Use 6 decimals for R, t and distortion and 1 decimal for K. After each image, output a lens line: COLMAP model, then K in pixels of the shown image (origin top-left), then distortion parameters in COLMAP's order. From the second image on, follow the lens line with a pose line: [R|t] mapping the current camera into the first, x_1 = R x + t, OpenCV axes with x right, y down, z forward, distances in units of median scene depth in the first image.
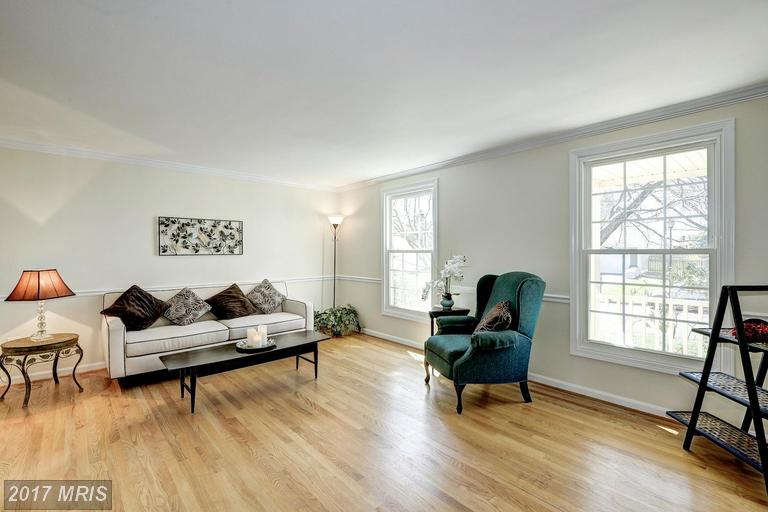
lens RADIAL K [[348.9, 0, 391.8], [0, 348.9, 253.2], [0, 0, 1]] dist [-0.000752, -0.000377]
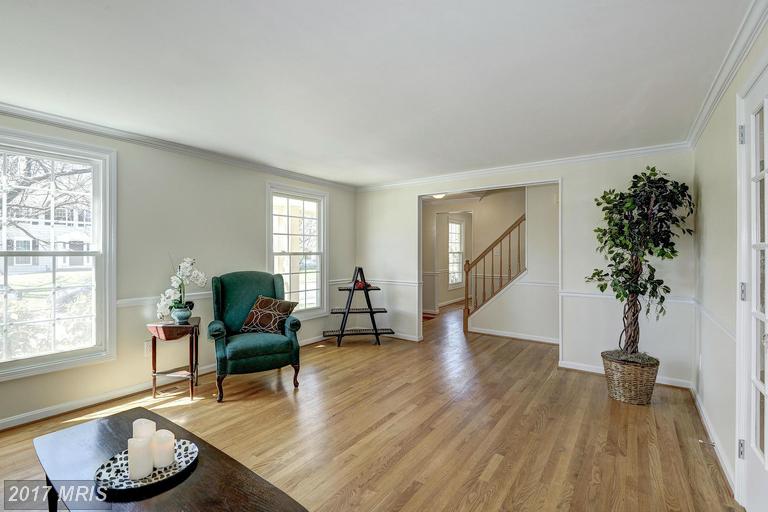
lens RADIAL K [[348.9, 0, 391.8], [0, 348.9, 253.2], [0, 0, 1]] dist [-0.000752, -0.000377]
pose [[-0.231329, -0.000286, 0.972876, -1.011925], [0.003962, 0.999991, 0.001236, -0.007781], [-0.972868, 0.004141, -0.231326, 0.912669]]
